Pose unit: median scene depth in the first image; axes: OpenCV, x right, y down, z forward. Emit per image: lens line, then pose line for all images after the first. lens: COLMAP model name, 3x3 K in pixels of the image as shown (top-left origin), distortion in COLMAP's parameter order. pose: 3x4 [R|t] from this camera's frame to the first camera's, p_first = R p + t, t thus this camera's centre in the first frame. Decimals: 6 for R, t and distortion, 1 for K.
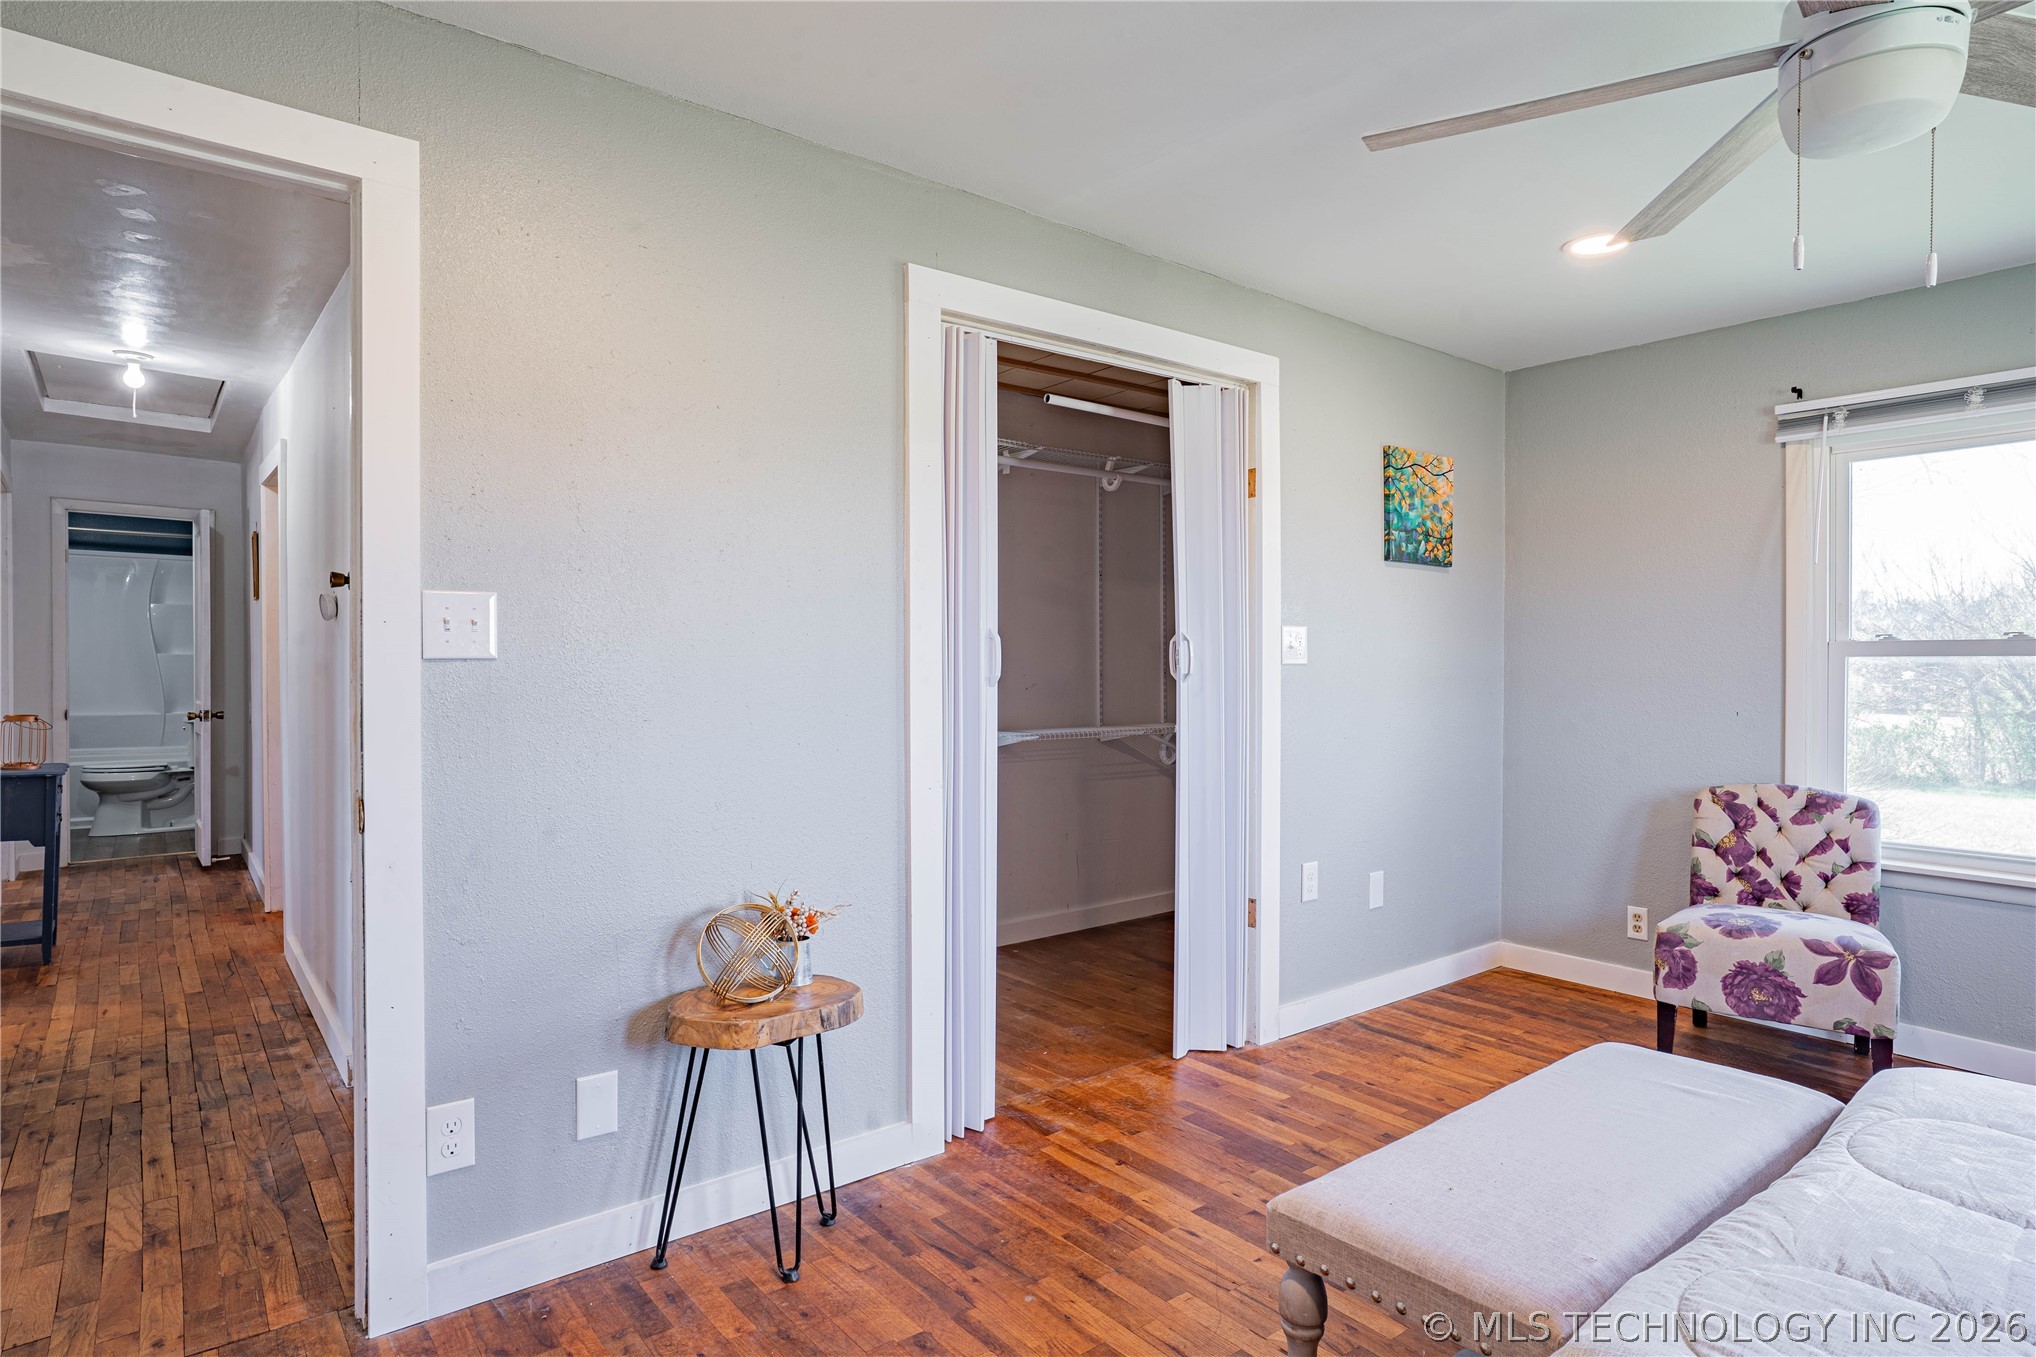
lens RADIAL K [[1124.2, 0, 1023.2], [0, 1124.2, 675.9], [0, 0, 1]] dist [-0.013824, 0.005462]
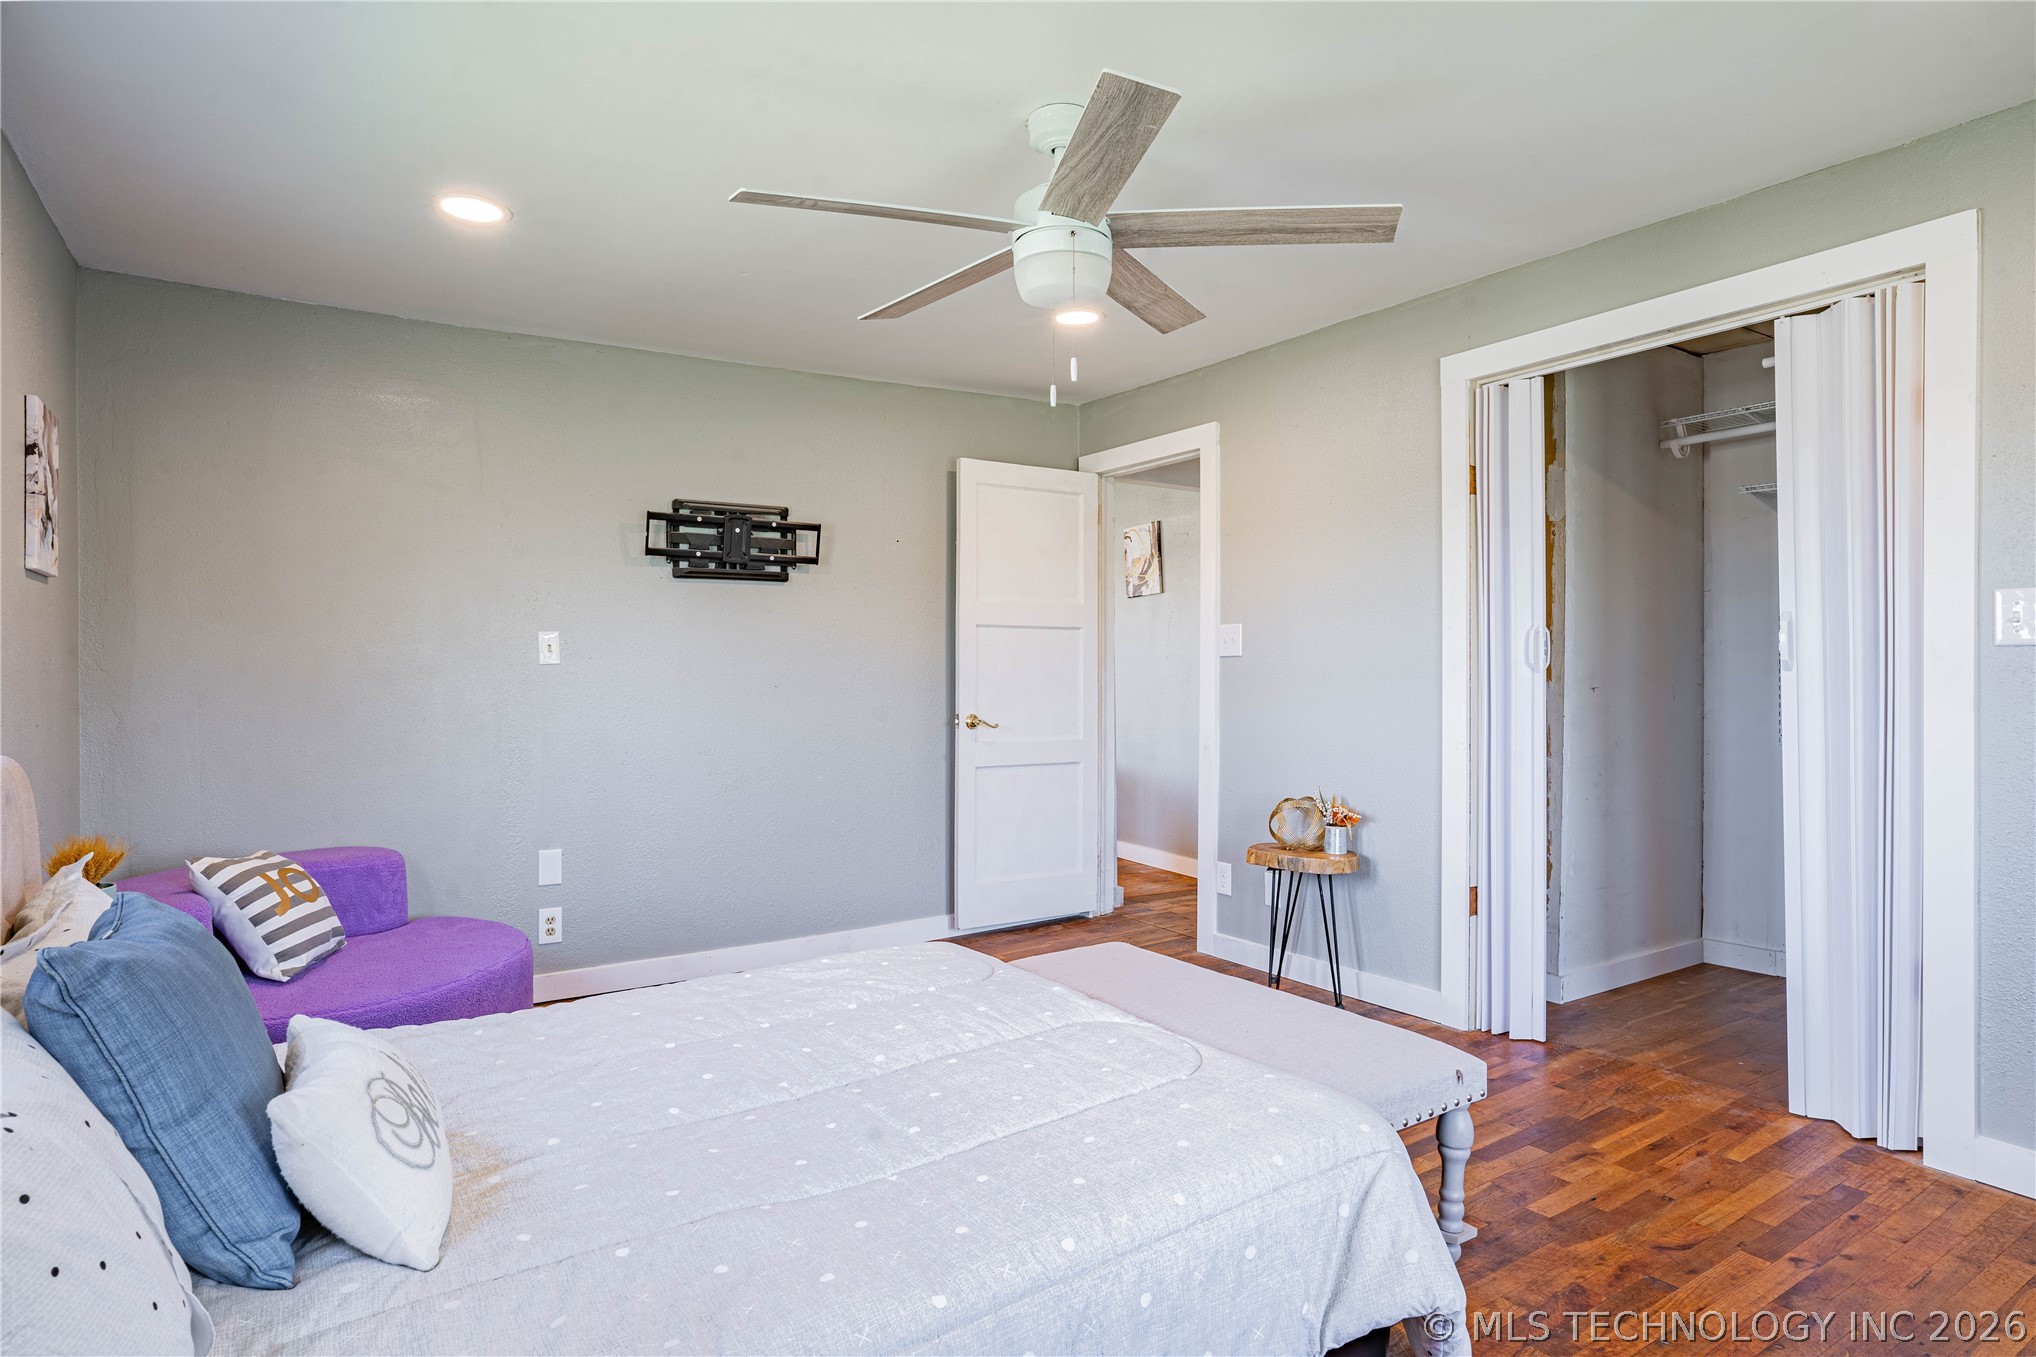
lens RADIAL K [[1124.2, 0, 1027.5], [0, 1124.2, 669.9], [0, 0, 1]] dist [-0.013824, 0.005462]
pose [[-0.090097, 0.001711, -0.995931, 0.684426], [-0.005137, 0.999984, 0.002183, 0.004310], [0.995920, 0.005312, -0.090087, 0.331089]]
